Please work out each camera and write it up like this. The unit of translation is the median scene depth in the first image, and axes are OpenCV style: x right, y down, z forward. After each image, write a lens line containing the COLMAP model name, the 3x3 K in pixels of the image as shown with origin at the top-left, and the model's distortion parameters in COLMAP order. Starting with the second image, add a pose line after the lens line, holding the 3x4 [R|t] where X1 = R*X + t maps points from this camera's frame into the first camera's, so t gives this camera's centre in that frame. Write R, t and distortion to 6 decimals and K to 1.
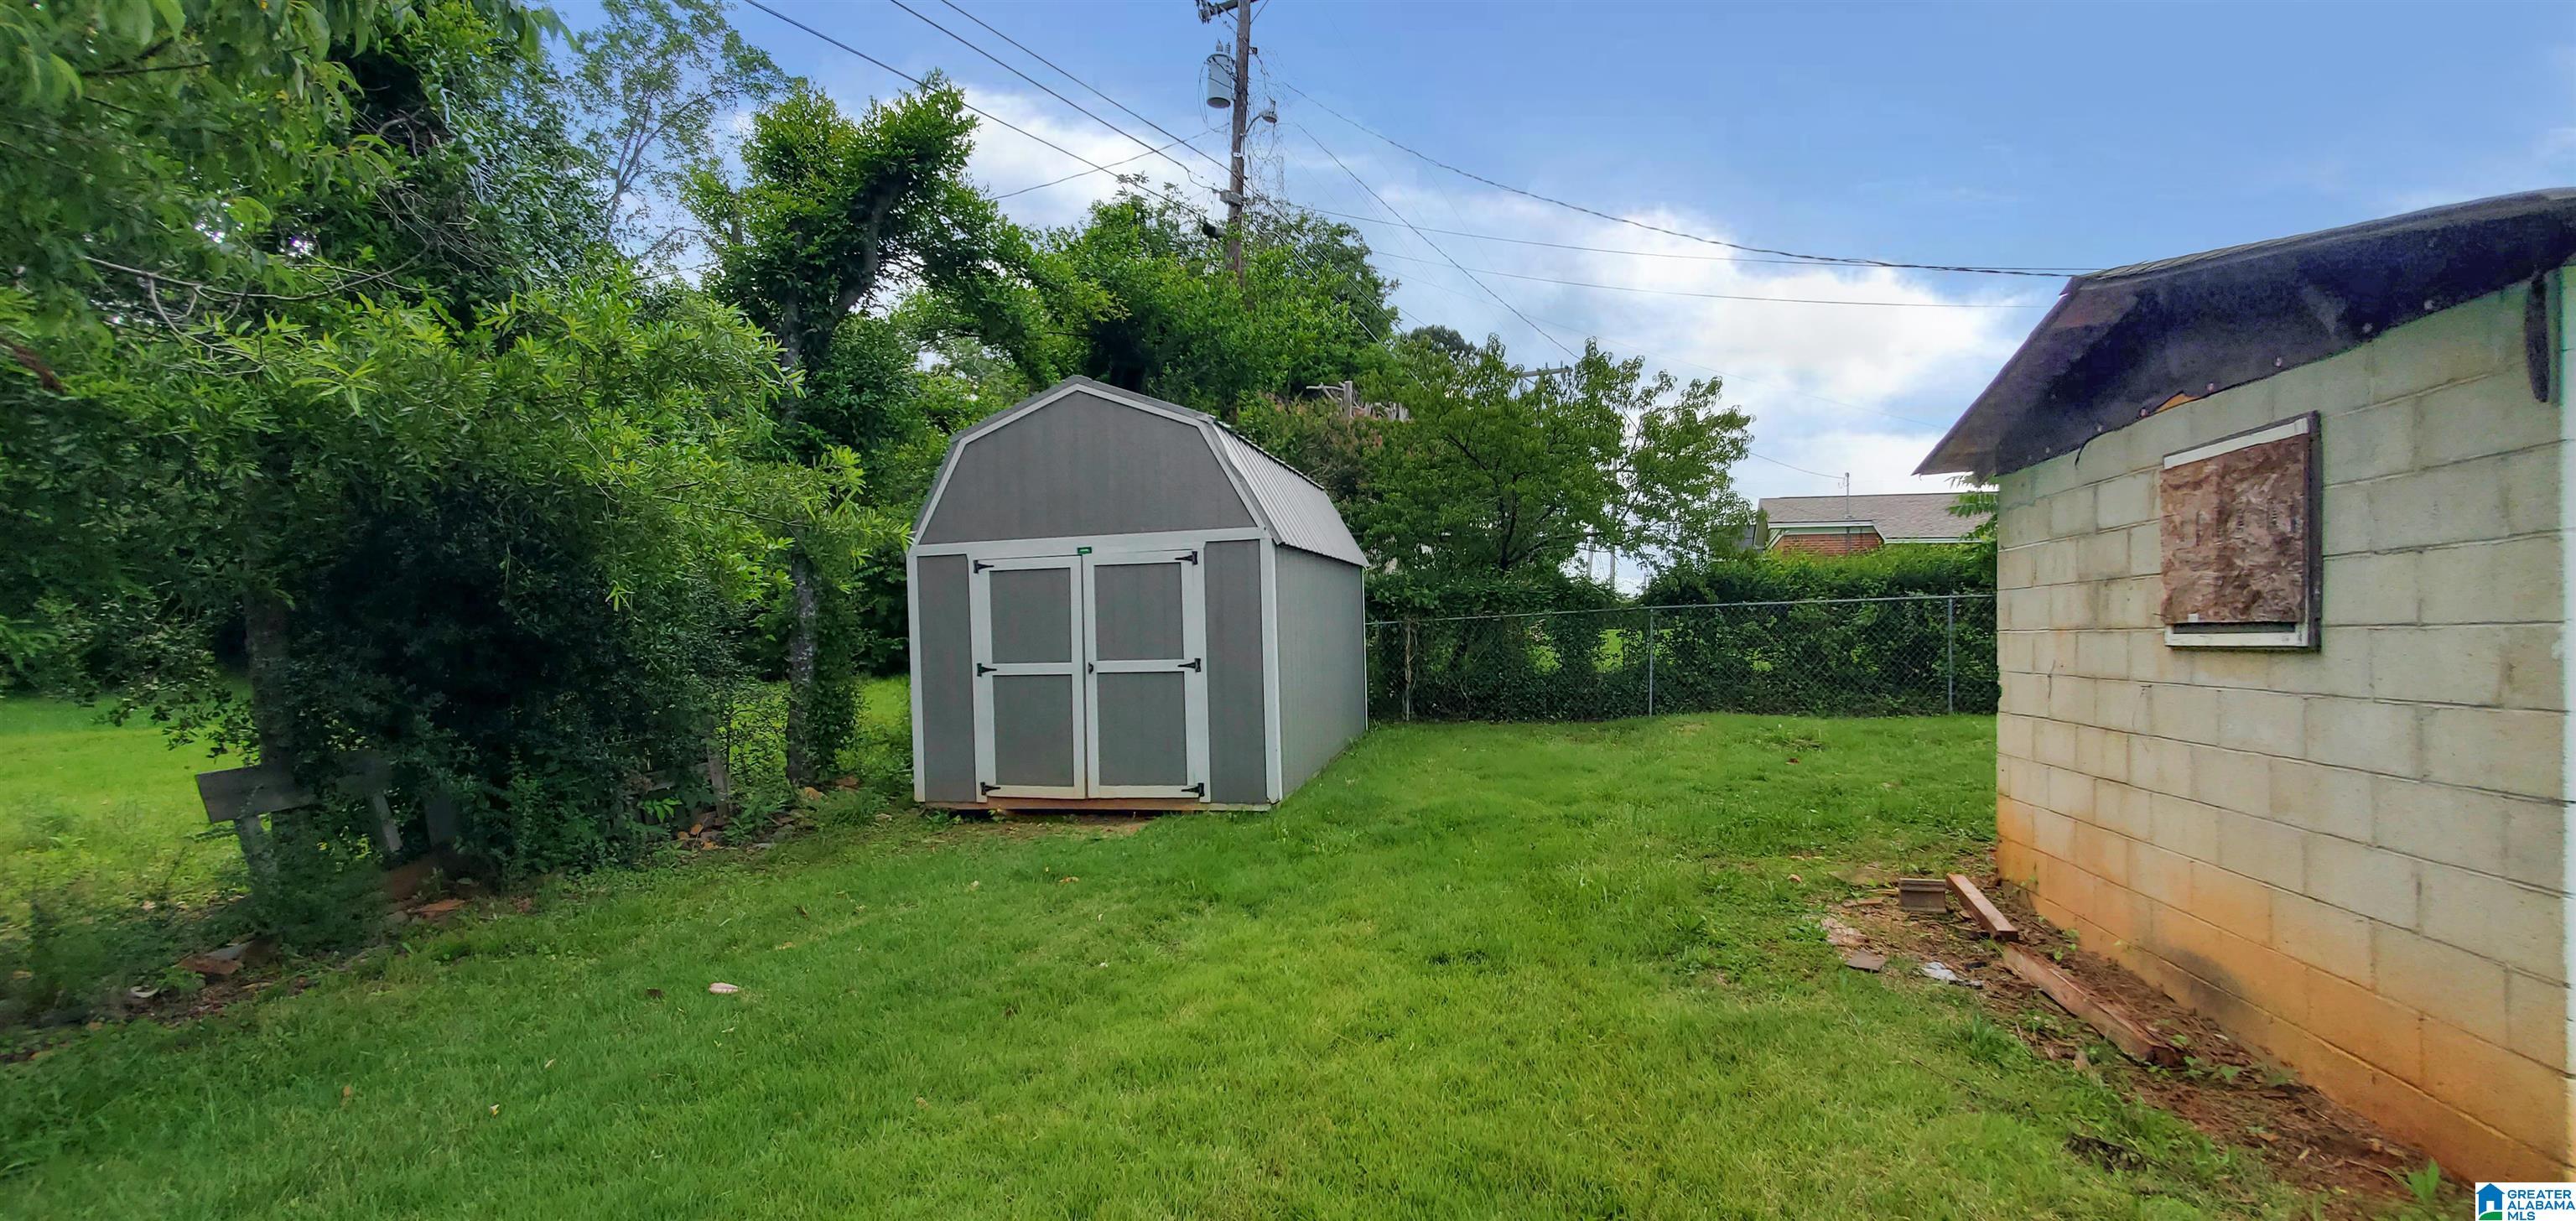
lens RADIAL K [[1029.6, 0, 1292.3], [0, 1029.6, 623.9], [0, 0, 1]] dist [0.000351, -0.001558]
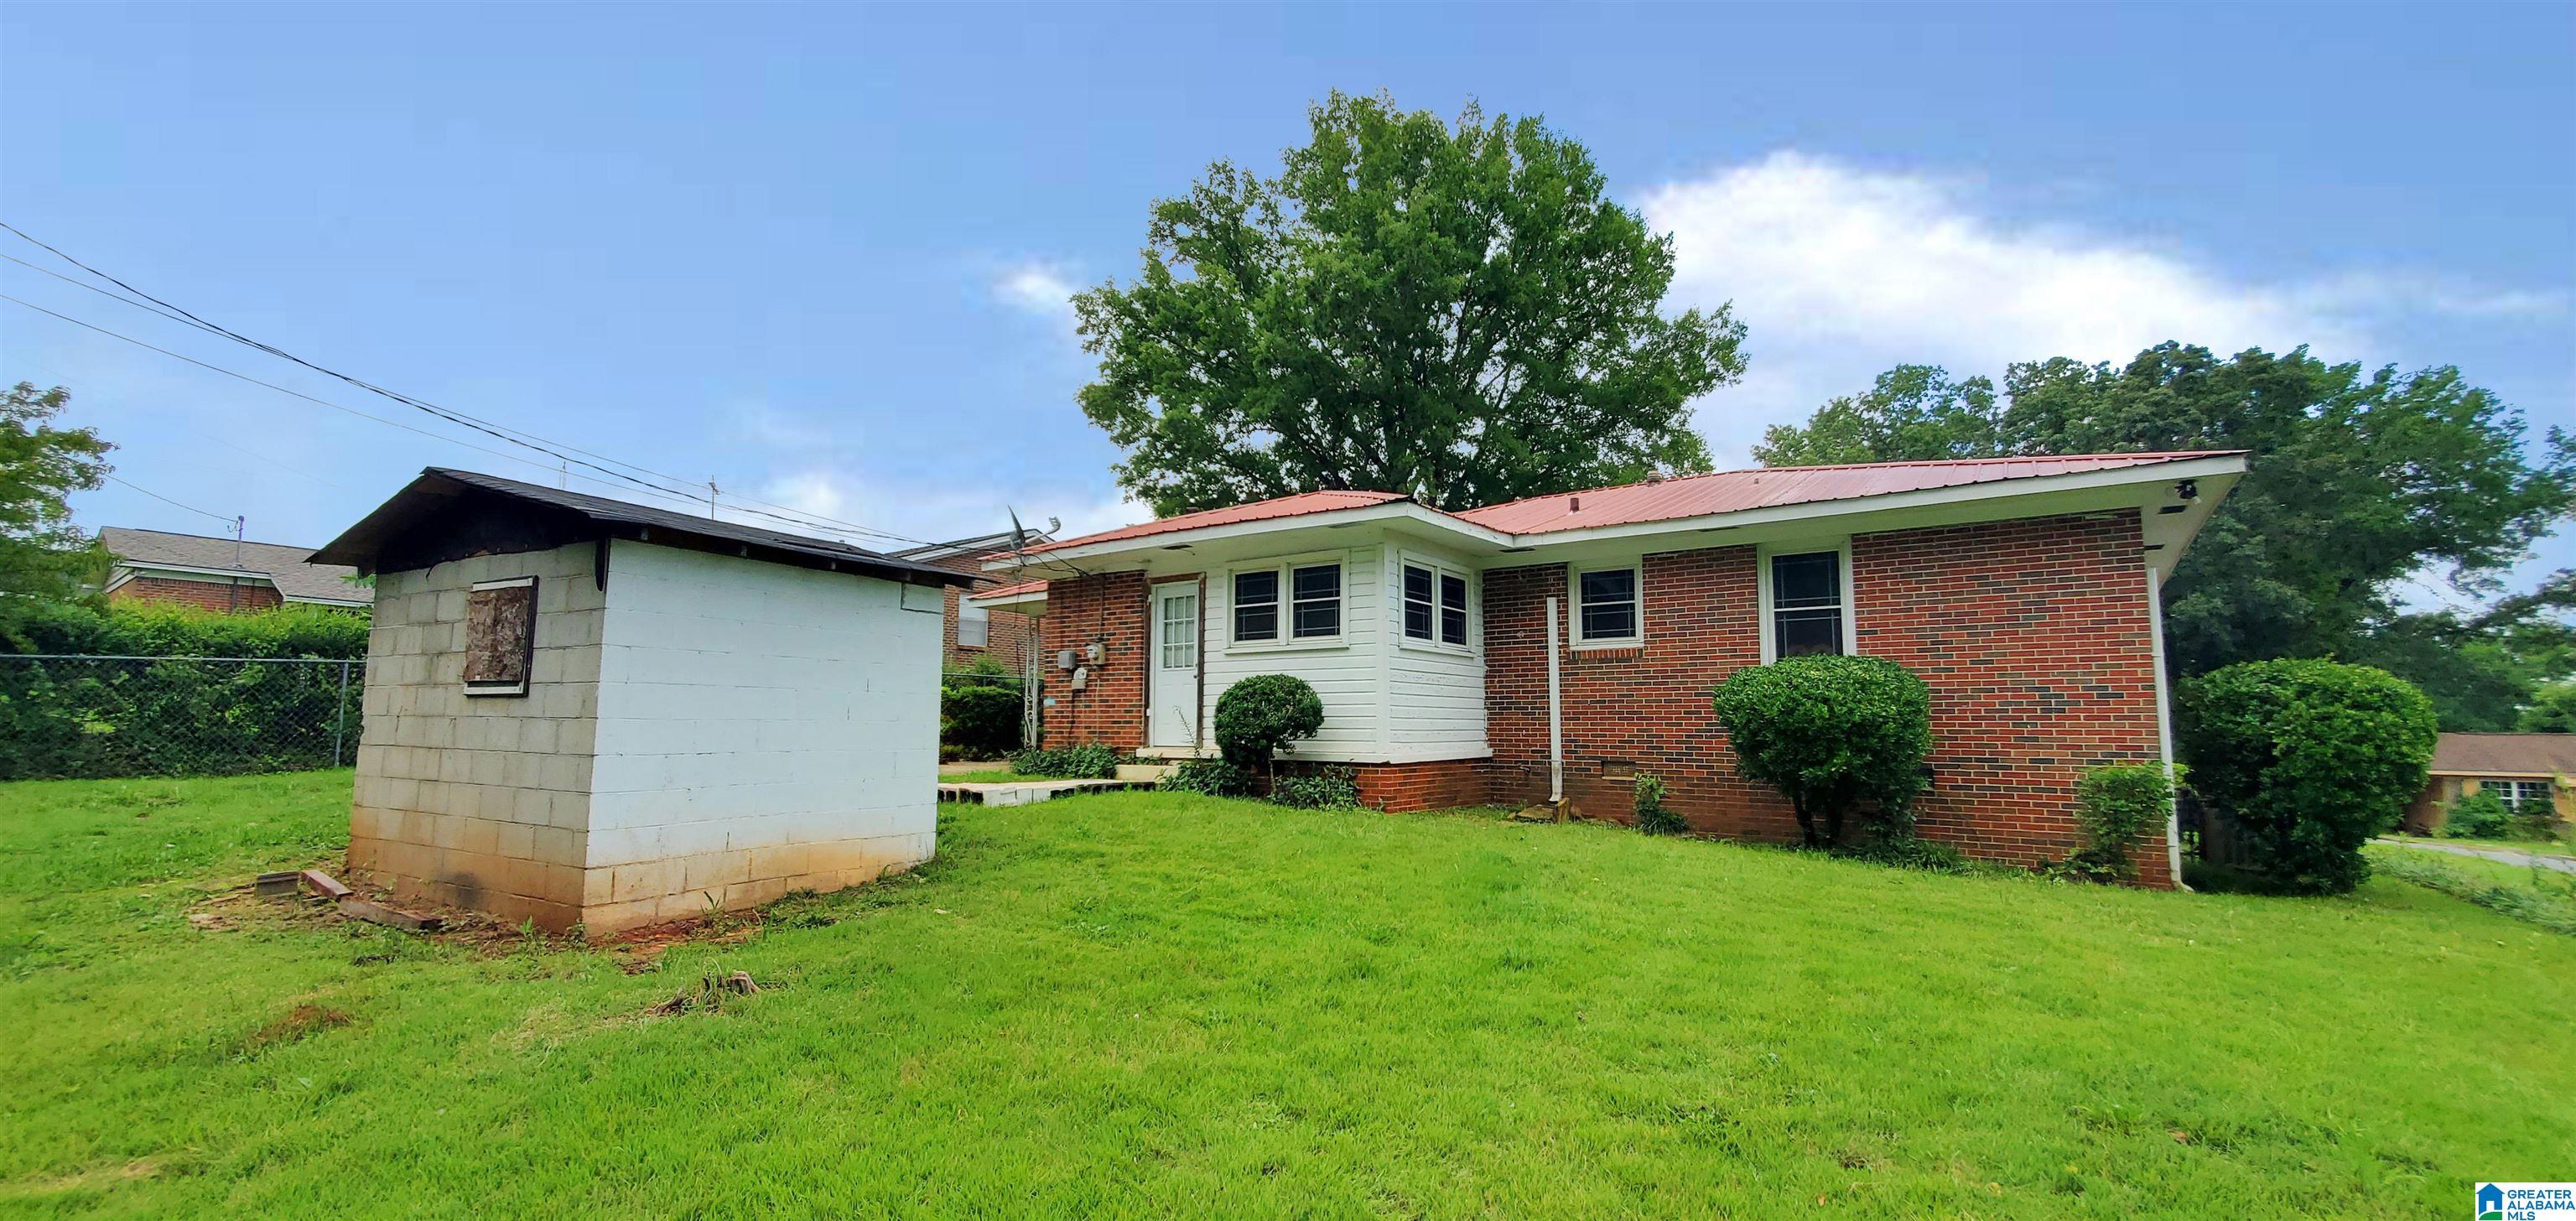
lens RADIAL K [[1029.6, 0, 1292.3], [0, 1029.6, 623.9], [0, 0, 1]] dist [0.000351, -0.001558]
pose [[0.267085, 0.089074, 0.959547, -0.352241], [-0.020575, 0.996019, -0.086733, 0.020386], [-0.963453, 0.003422, 0.267855, -0.637022]]
